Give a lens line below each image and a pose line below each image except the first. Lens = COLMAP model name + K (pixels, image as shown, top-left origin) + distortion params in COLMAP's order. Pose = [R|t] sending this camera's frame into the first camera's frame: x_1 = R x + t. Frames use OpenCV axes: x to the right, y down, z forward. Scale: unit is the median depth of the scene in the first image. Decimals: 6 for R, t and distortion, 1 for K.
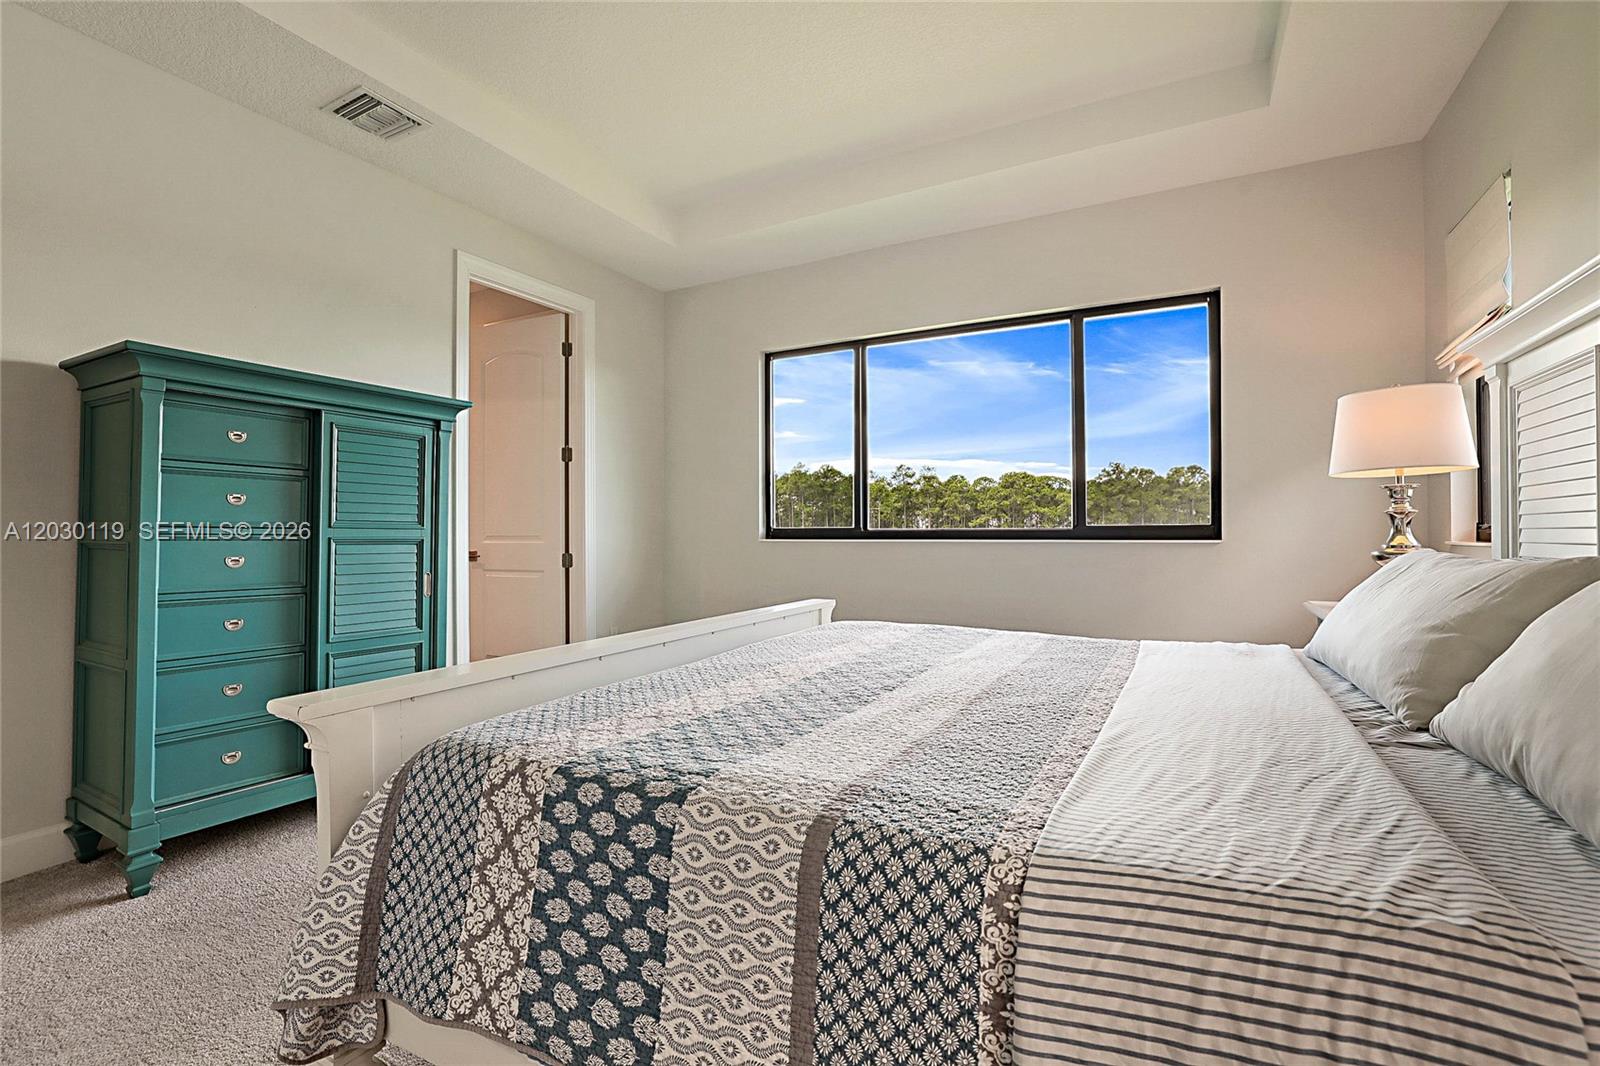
lens RADIAL K [[734.2, 0, 783.5], [0, 734.2, 524.8], [0, 0, 1]] dist [-0.043481, 0.022237]
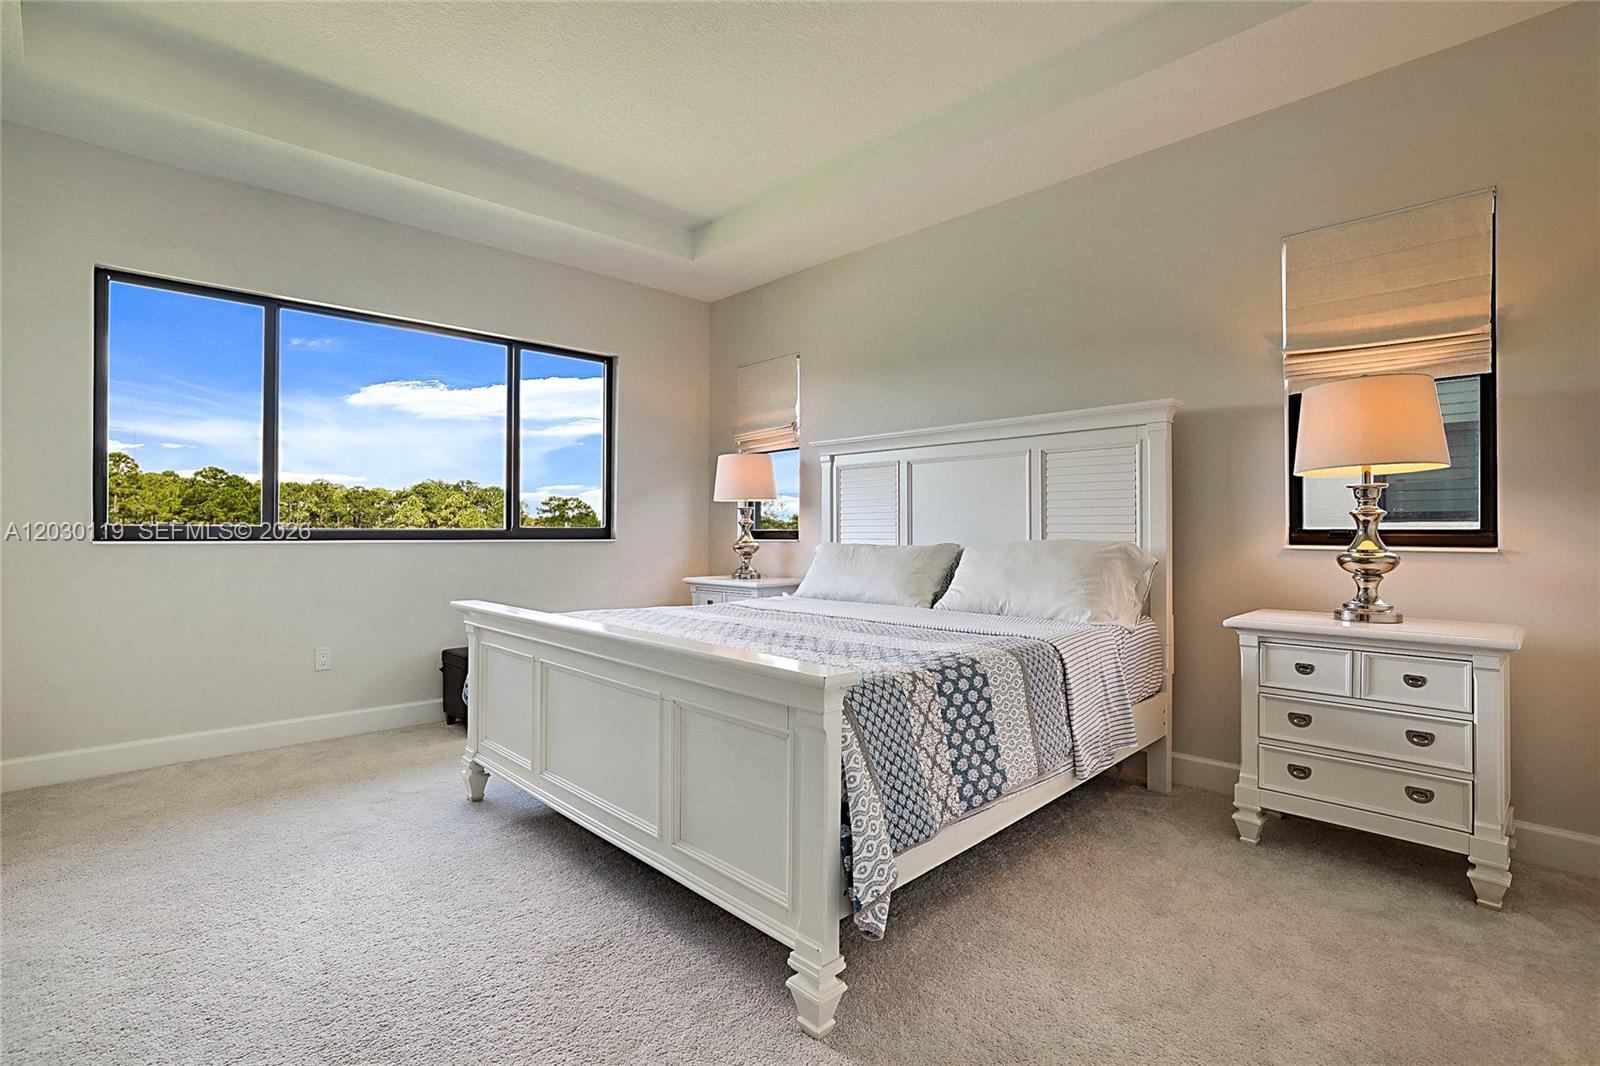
lens RADIAL K [[774.9, 0, 788.6], [0, 774.9, 527.7], [0, 0, 1]] dist [-0.046009, 0.024471]
pose [[0.289043, 0.009669, 0.957267, -1.119496], [-0.010354, 0.999922, -0.006973, 0.008184], [-0.957260, -0.007896, 0.289121, 0.411886]]
